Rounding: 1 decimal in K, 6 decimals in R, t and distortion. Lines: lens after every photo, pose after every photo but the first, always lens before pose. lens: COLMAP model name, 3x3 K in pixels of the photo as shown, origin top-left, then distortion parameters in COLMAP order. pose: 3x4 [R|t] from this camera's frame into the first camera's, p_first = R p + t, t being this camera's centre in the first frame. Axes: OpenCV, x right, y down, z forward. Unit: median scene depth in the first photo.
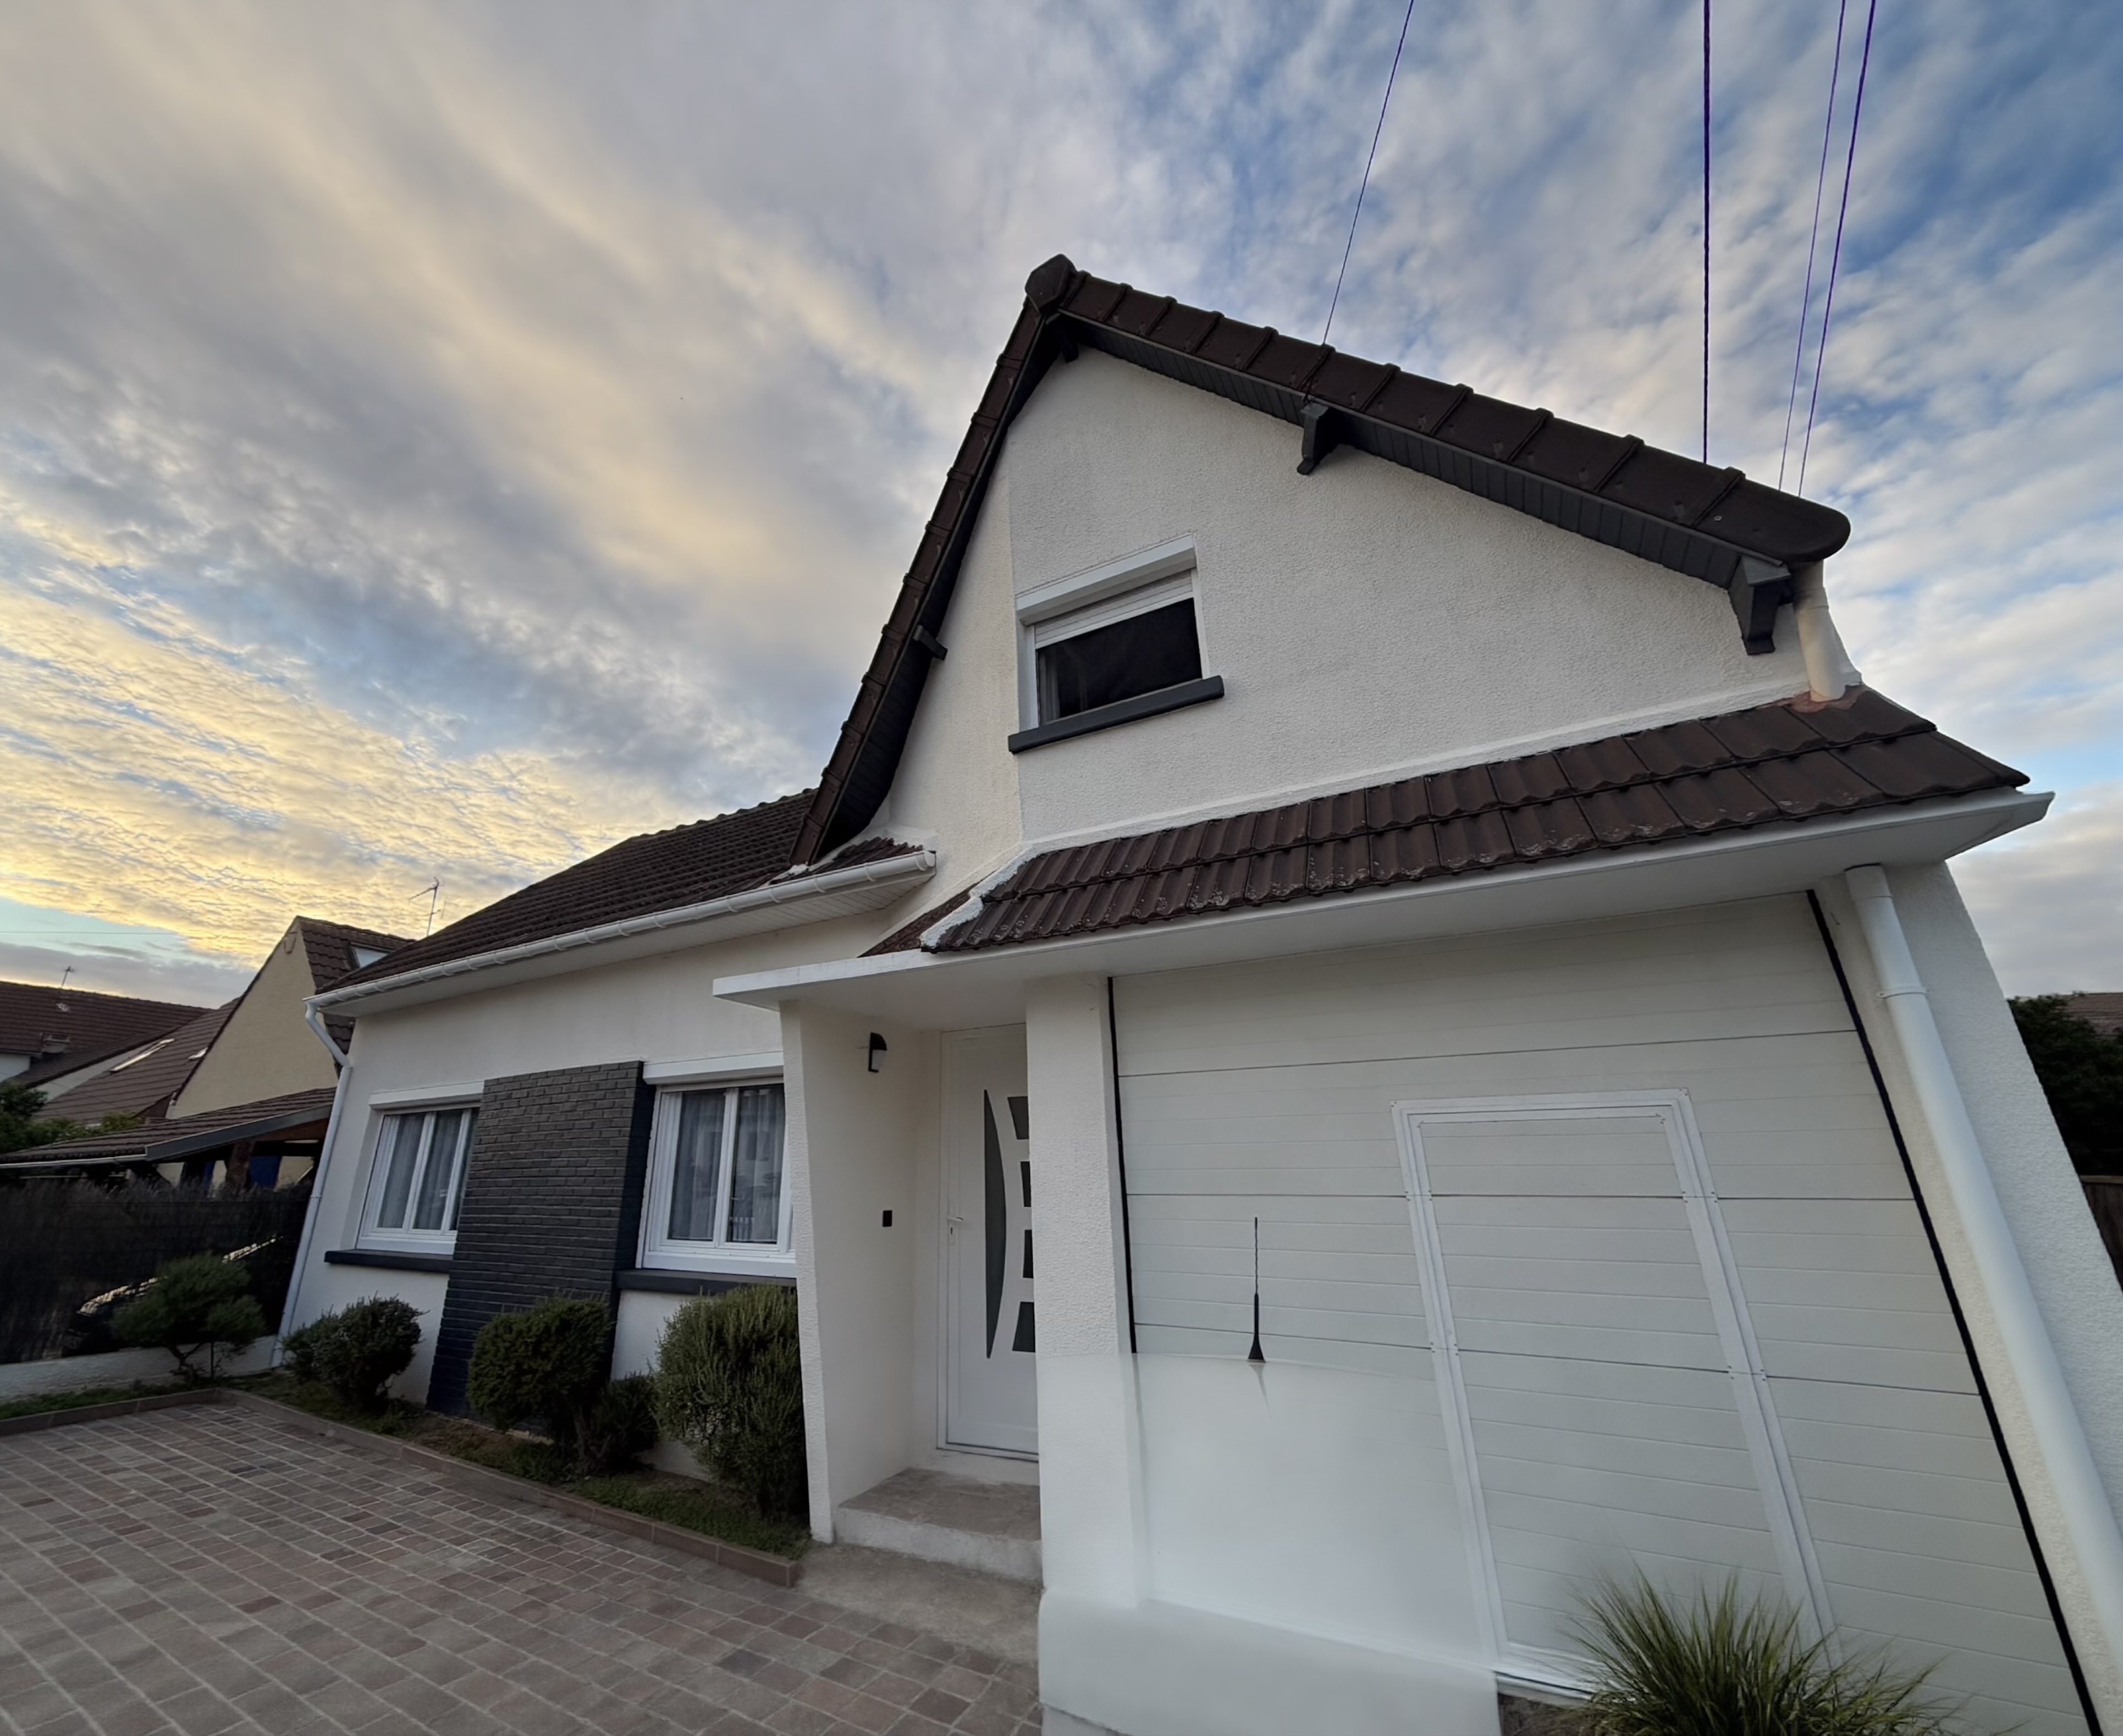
lens RADIAL K [[928.8, 0, 1059.3], [0, 928.8, 840.1], [0, 0, 1]] dist [-0.010439, -0.000181]
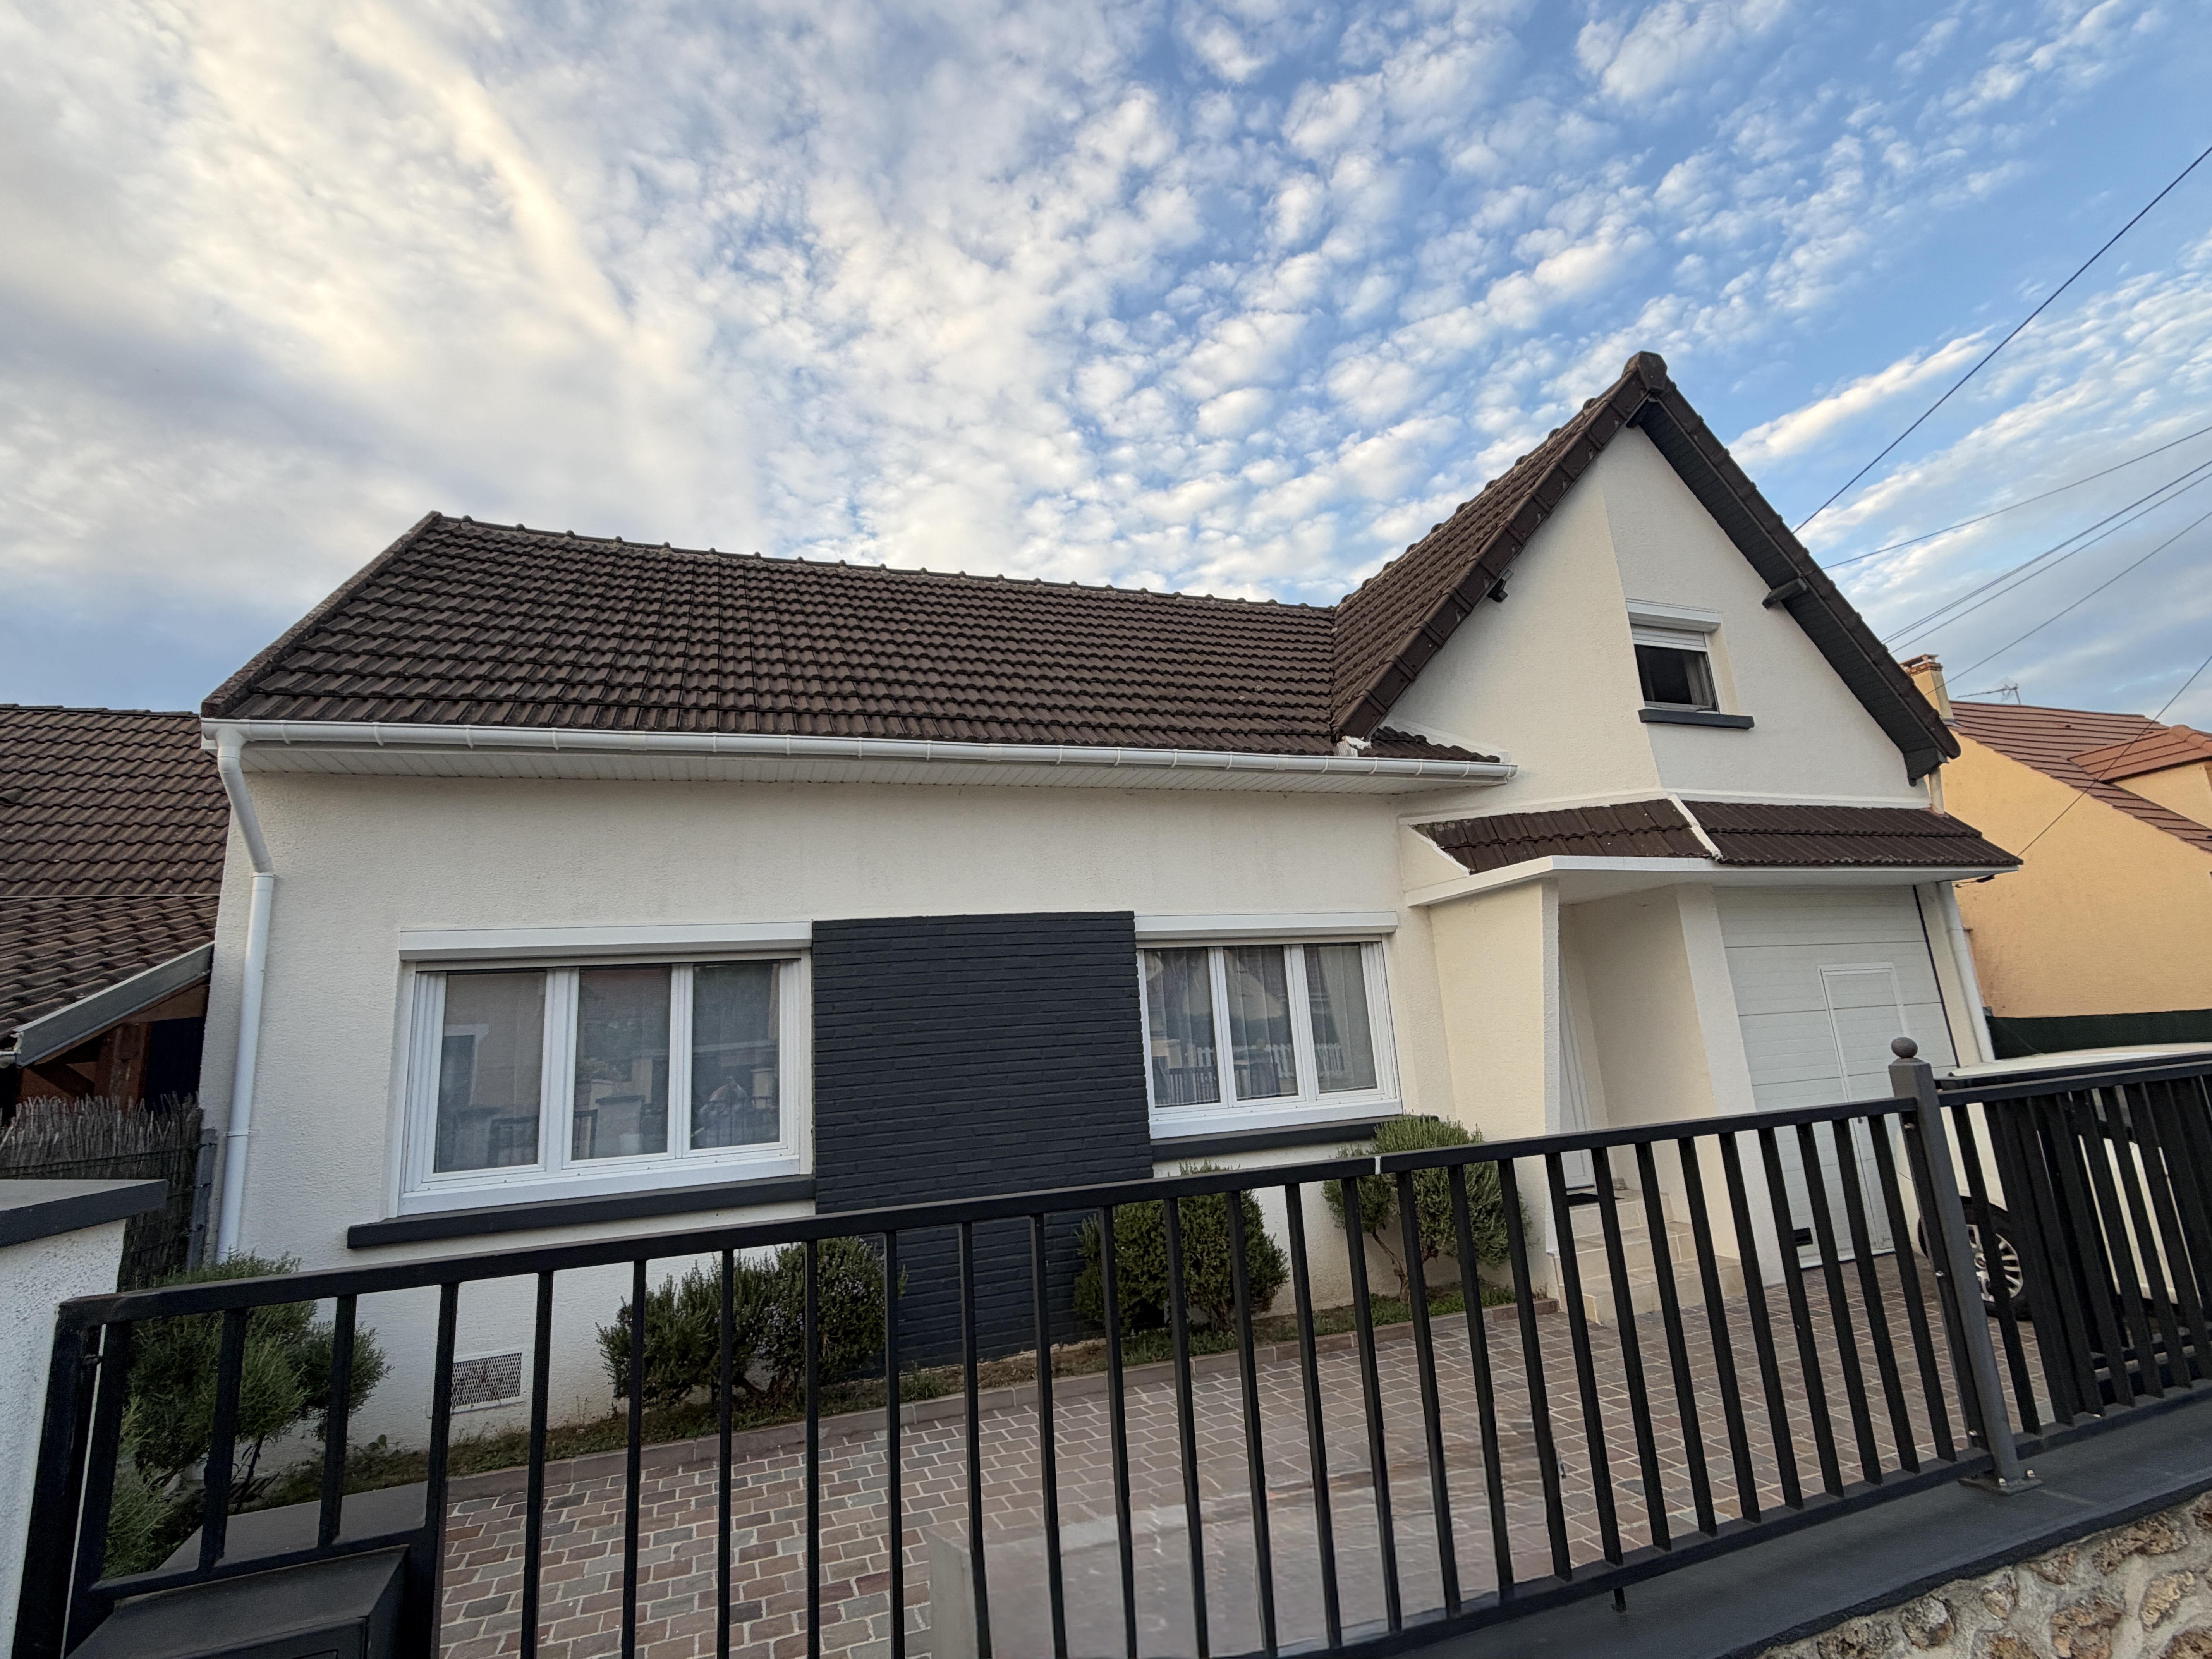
lens RADIAL K [[1030.2, 0, 1106.0], [0, 1030.2, 829.5], [0, 0, 1]] dist [0.002269, 0.000299]
pose [[0.604602, 0.124429, 0.786749, -1.321625], [-0.223743, 0.974485, 0.017822, 0.165169], [-0.764457, -0.186804, 0.617016, 0.481819]]
